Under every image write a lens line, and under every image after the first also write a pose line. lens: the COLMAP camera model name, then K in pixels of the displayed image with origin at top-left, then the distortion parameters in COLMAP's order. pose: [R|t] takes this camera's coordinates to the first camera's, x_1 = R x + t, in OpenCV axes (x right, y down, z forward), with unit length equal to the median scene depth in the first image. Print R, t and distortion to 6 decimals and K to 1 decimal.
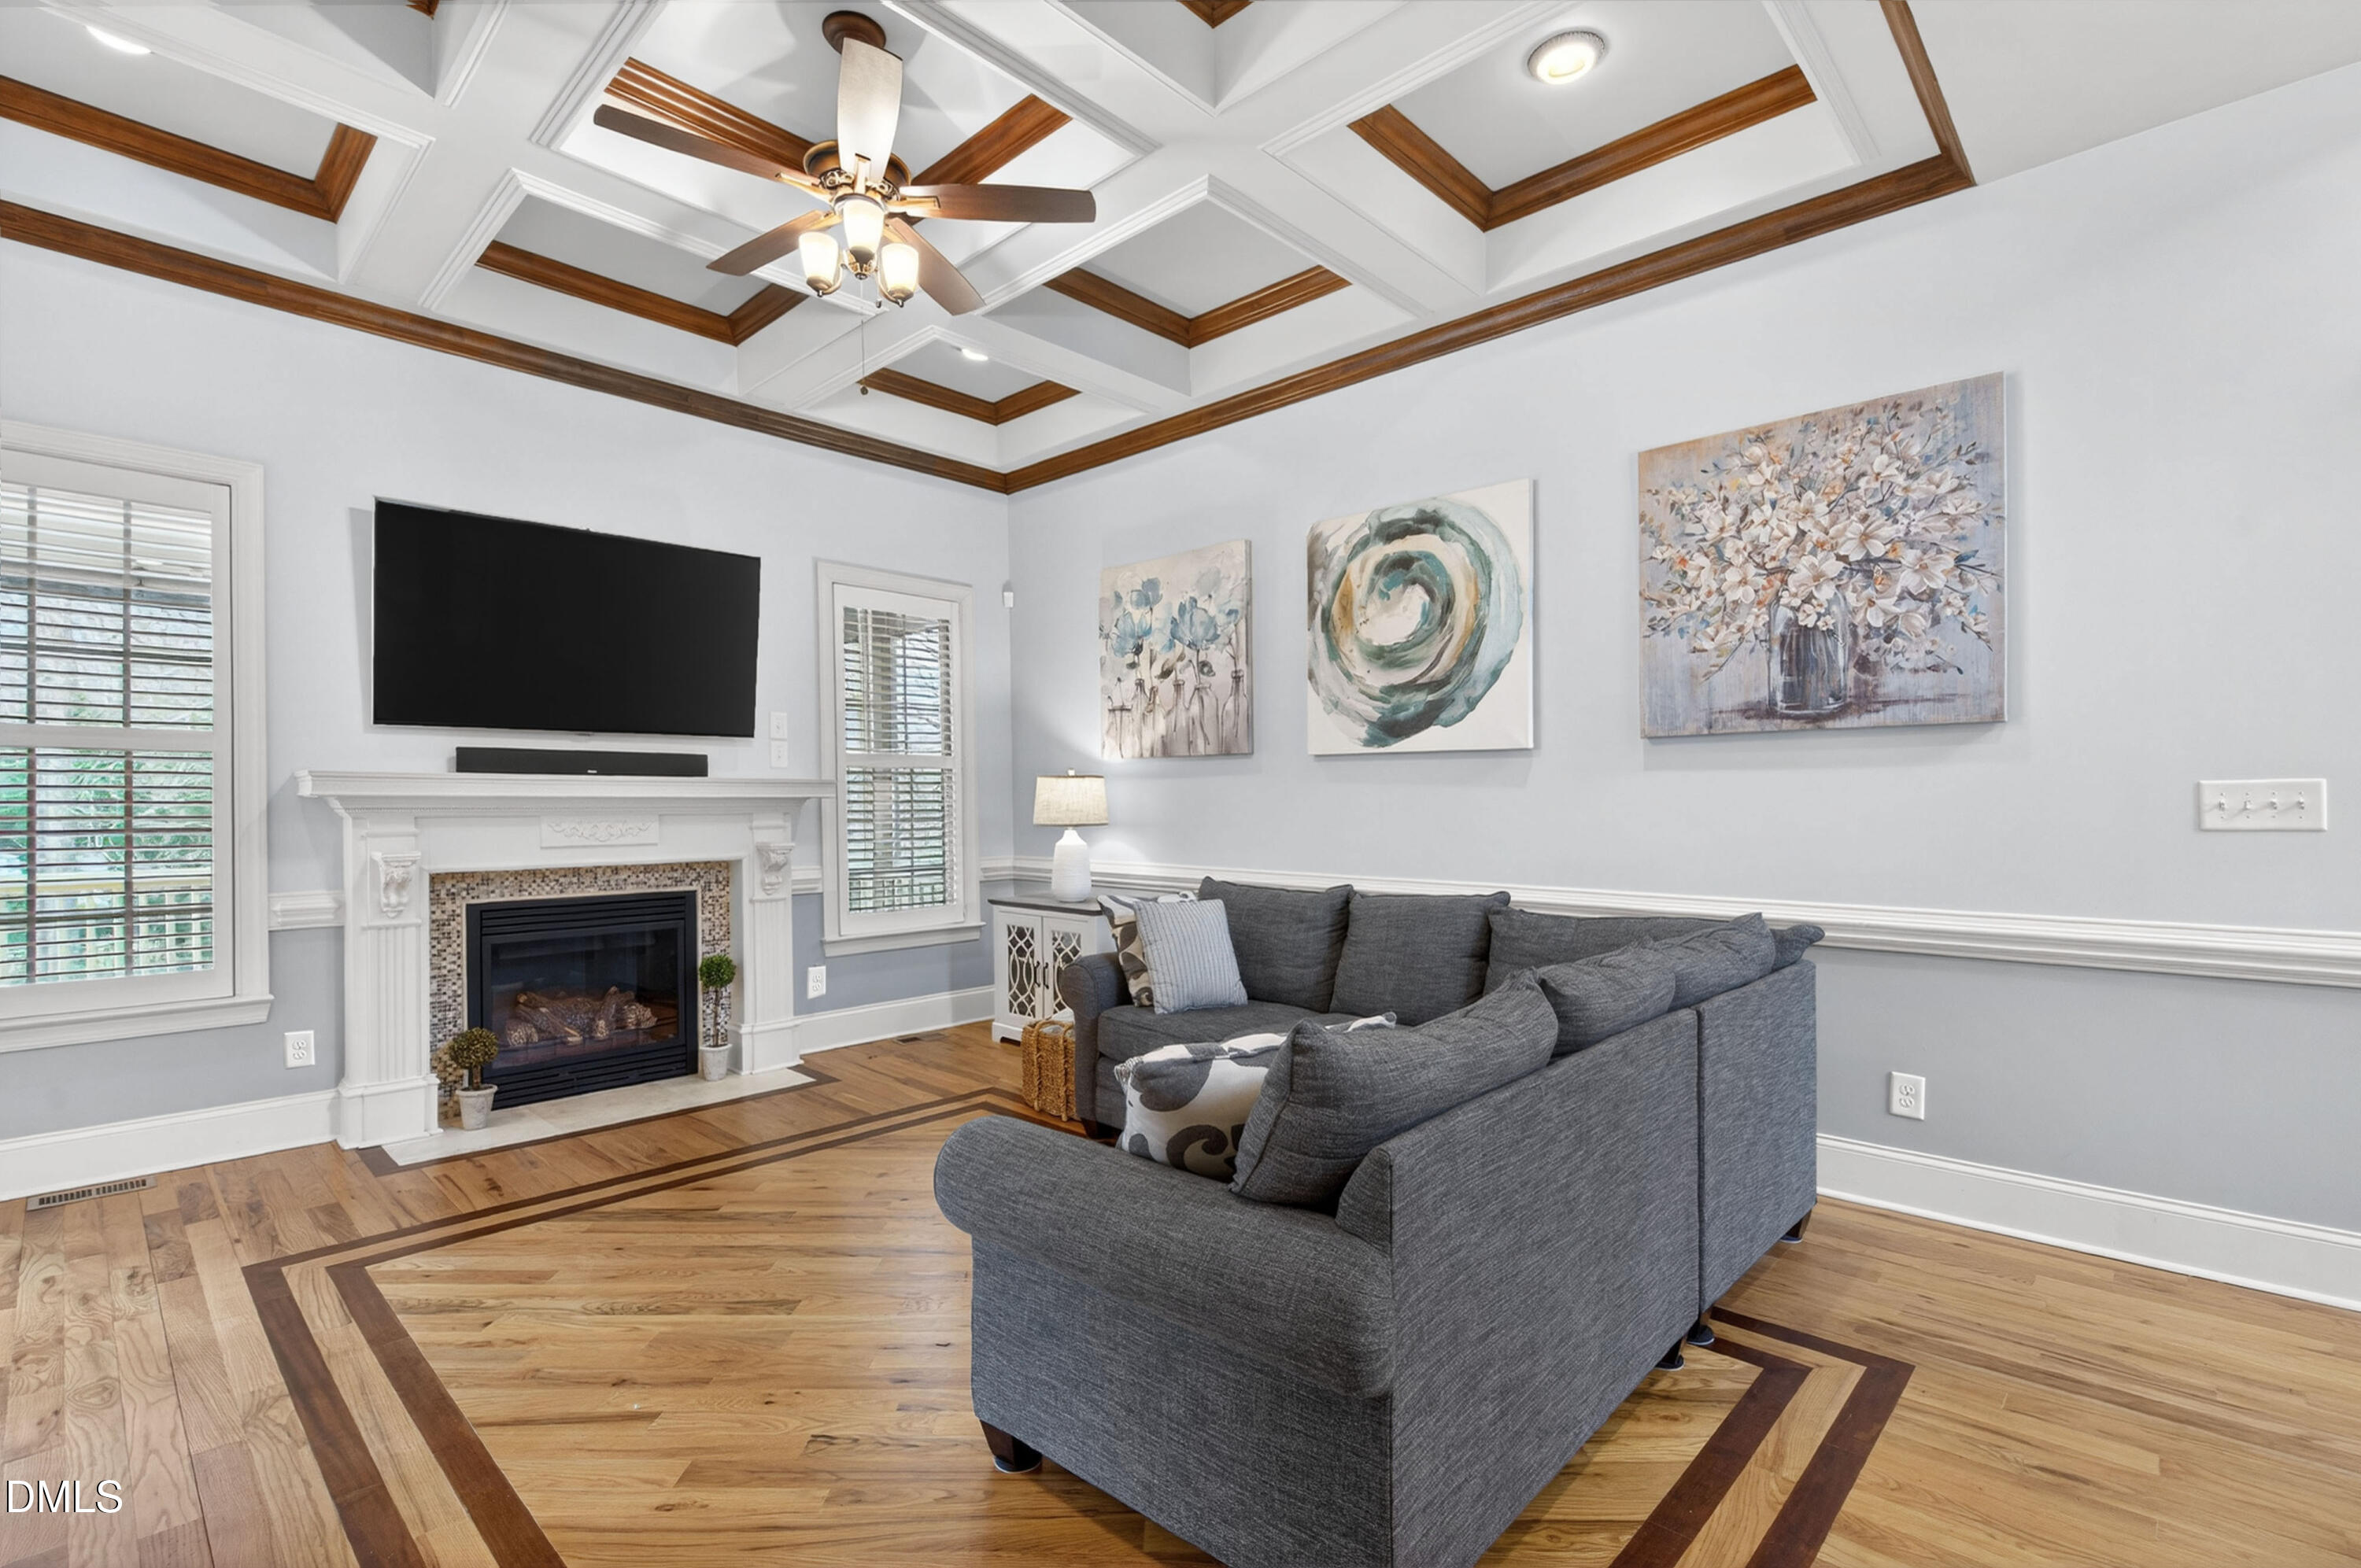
lens RADIAL K [[1059.4, 0, 1168.7], [0, 1059.4, 818.0], [0, 0, 1]] dist [0.015156, -0.002616]
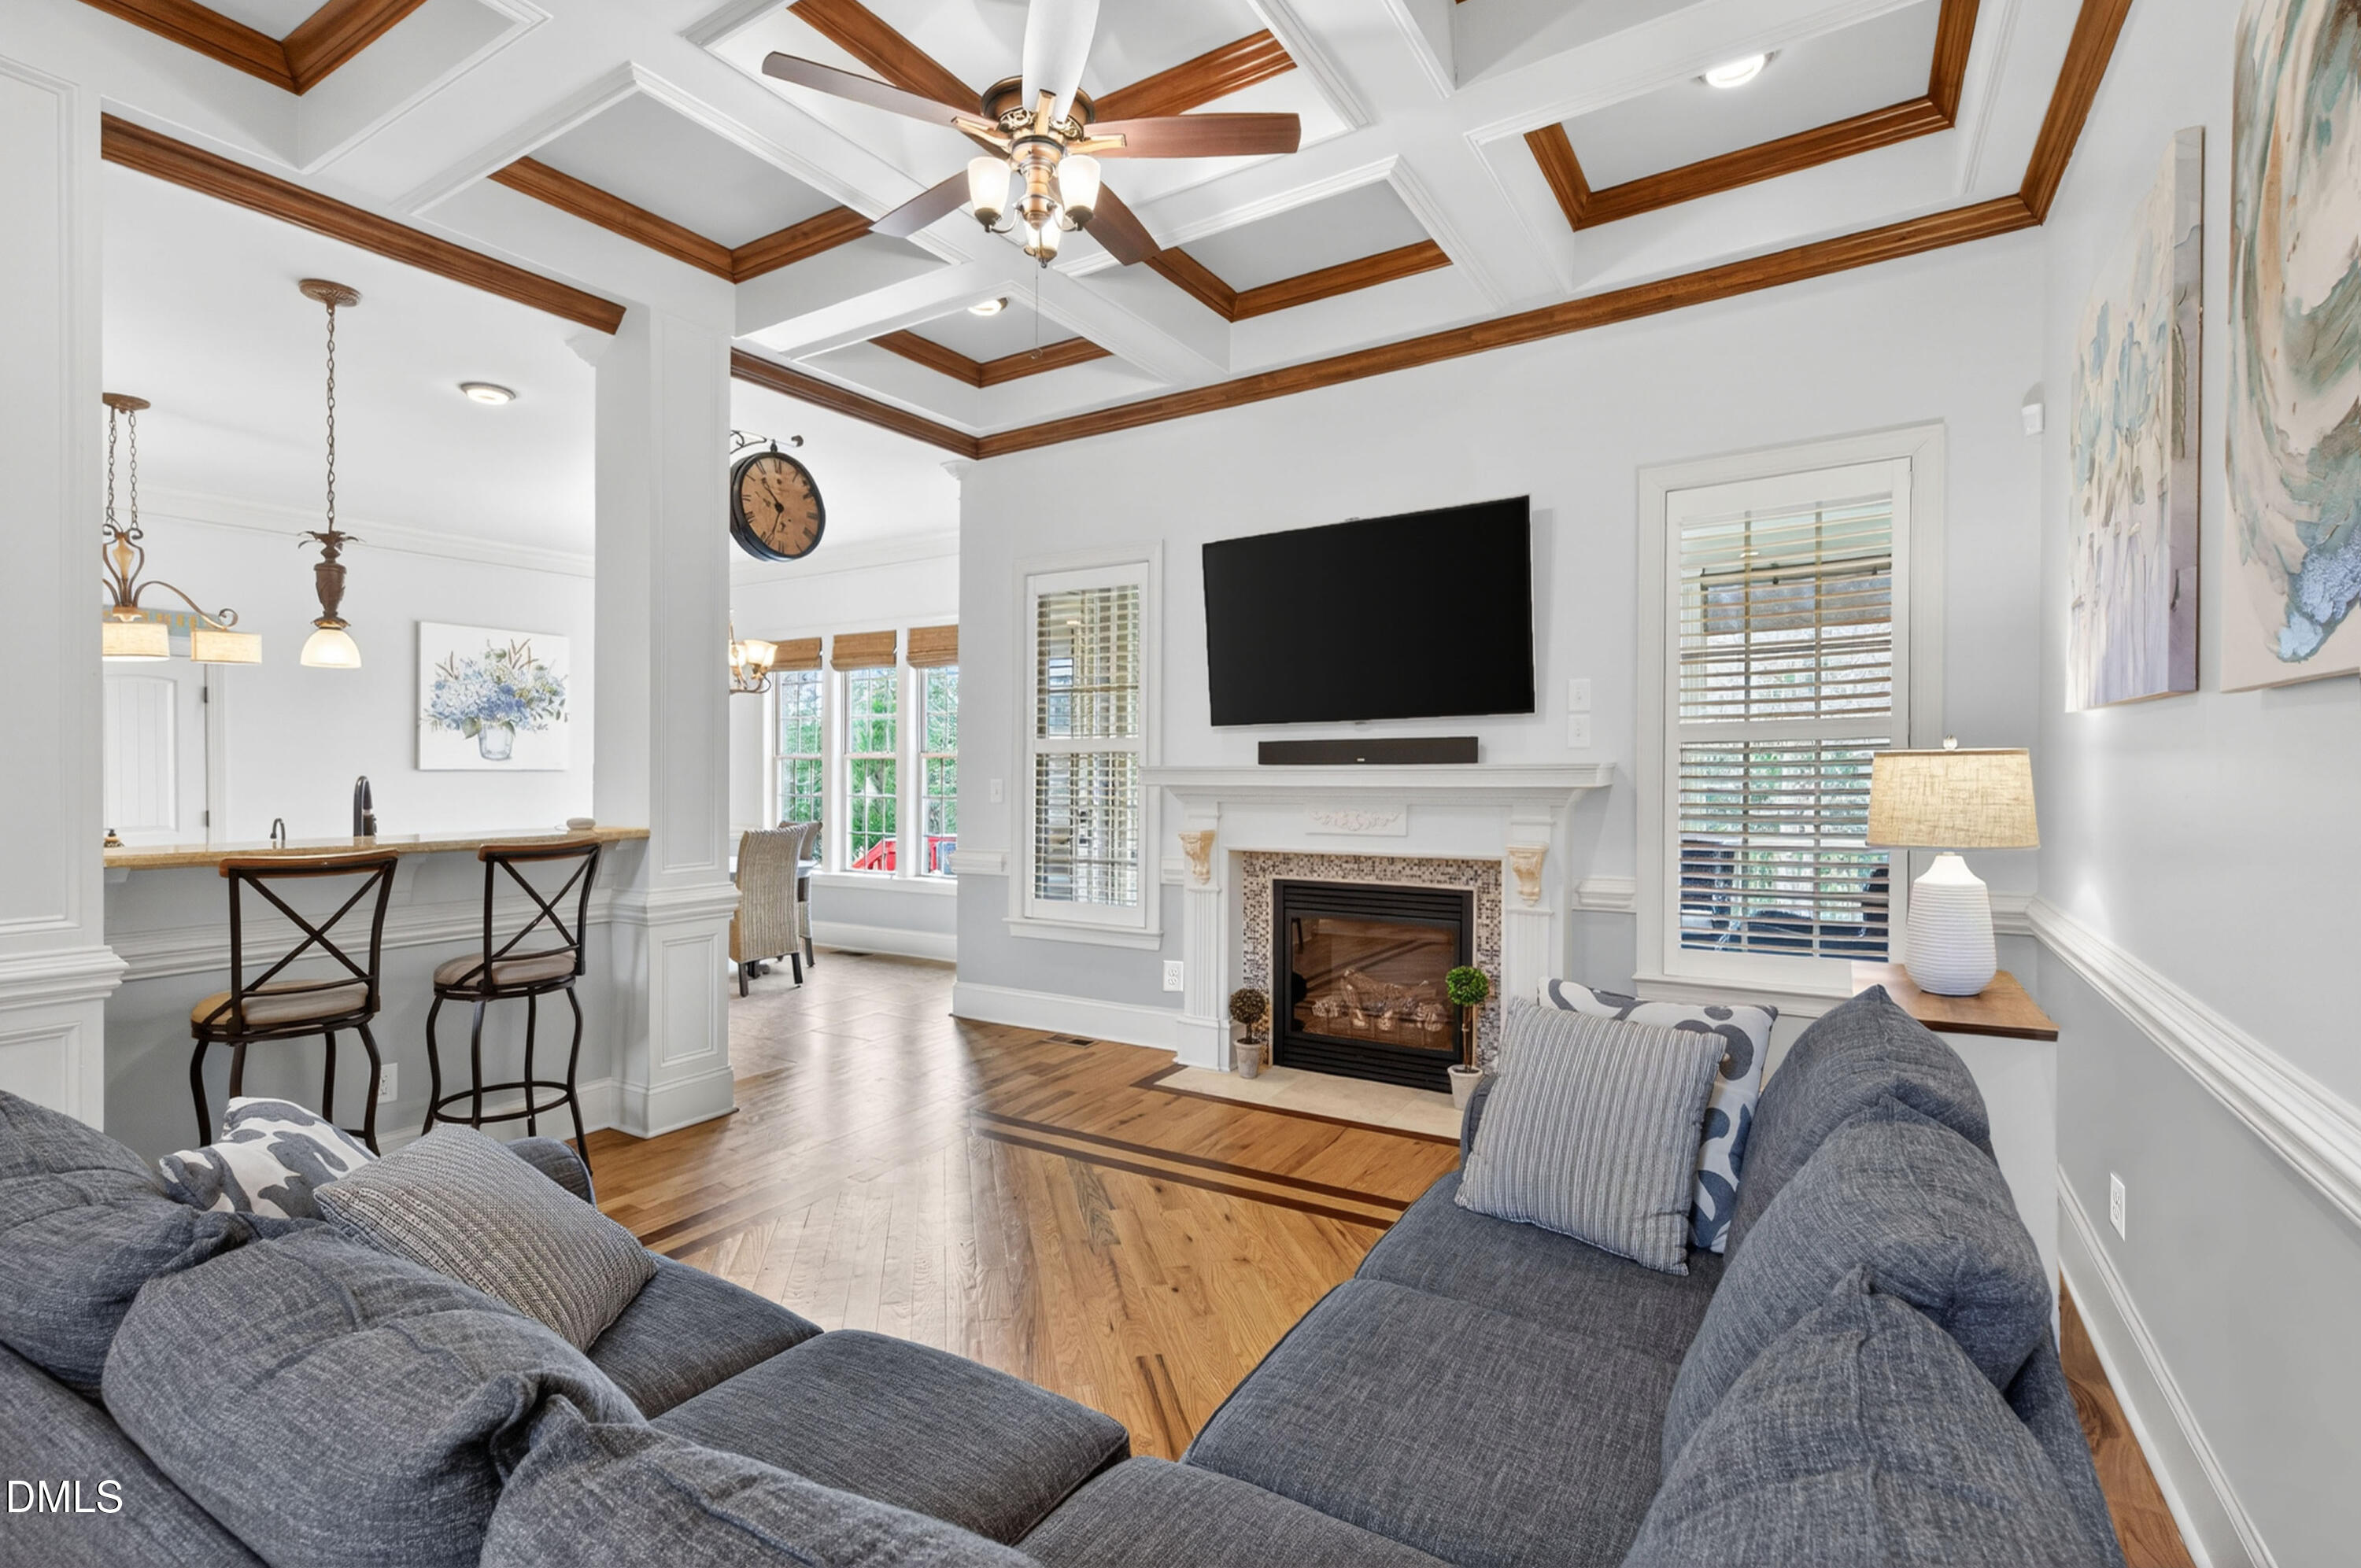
lens RADIAL K [[1059.4, 0, 1187.9], [0, 1059.4, 798.2], [0, 0, 1]] dist [0.015156, -0.002616]
pose [[0.226962, 0.020157, -0.973695, 0.385763], [-0.016647, 0.999720, 0.016815, -0.021227], [0.973761, 0.012393, 0.227234, 0.605684]]
